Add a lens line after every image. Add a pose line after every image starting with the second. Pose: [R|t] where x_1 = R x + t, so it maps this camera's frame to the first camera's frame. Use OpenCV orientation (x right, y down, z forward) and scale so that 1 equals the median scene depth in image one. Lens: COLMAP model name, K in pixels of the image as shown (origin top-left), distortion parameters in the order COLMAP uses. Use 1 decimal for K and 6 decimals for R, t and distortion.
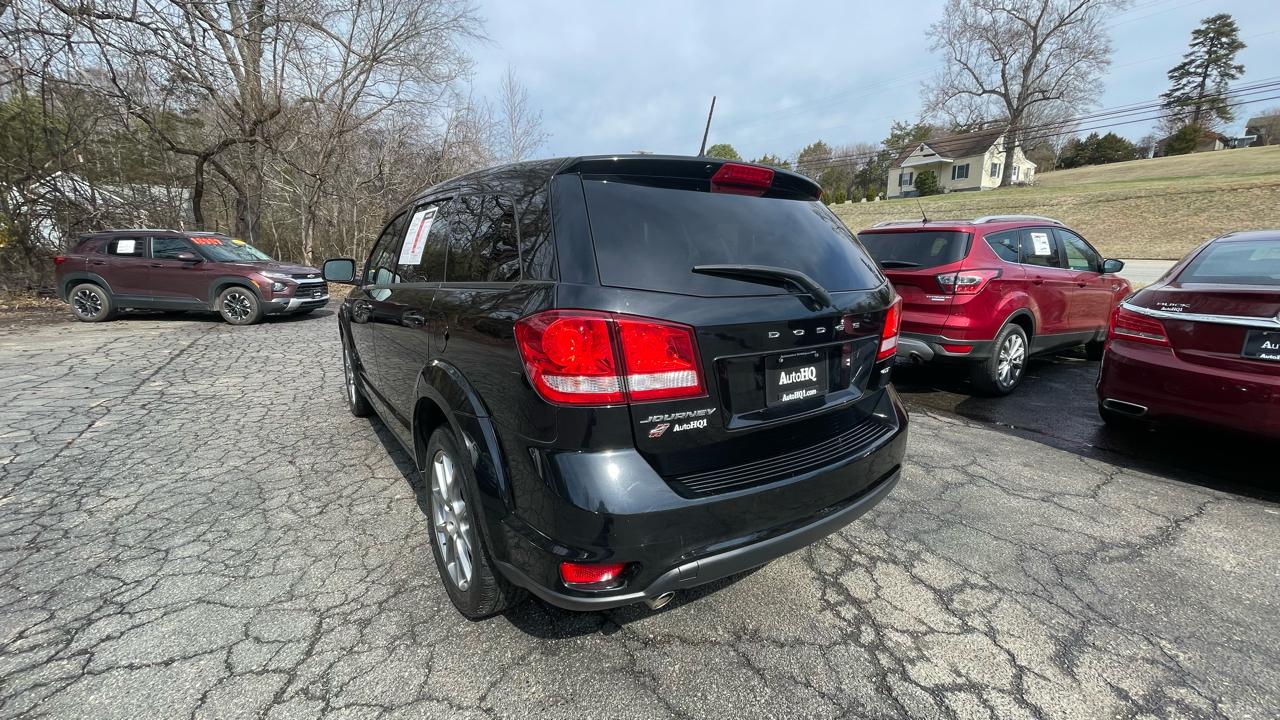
lens RADIAL K [[516.1, 0, 640.0], [0, 516.1, 360.0], [0, 0, 1]] dist [-0.000411, -0.000616]
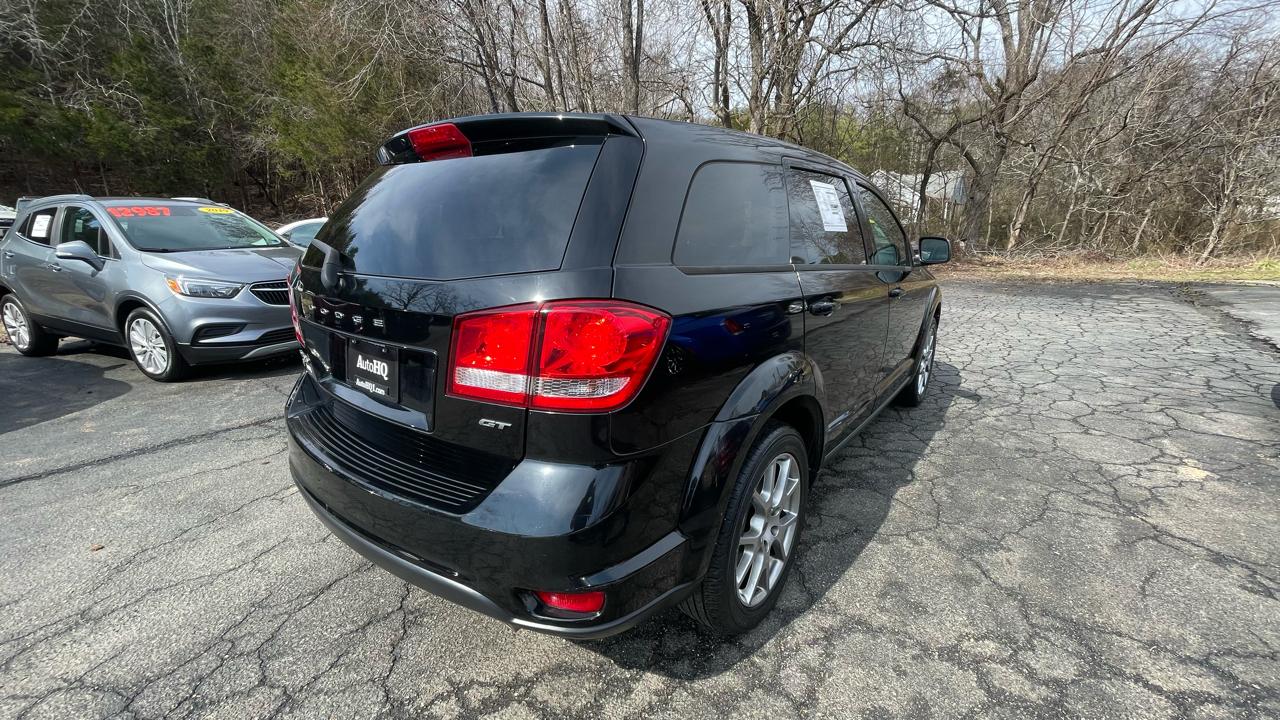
lens RADIAL K [[504.2, 0, 640.0], [0, 504.2, 360.0], [0, 0, 1]] dist [-0.000411, -0.000124]
pose [[0.304870, 0.231479, -0.923835, 1.059509], [-0.203202, 0.963488, 0.174357, -0.192037], [0.930464, 0.134568, 0.340776, 0.951402]]
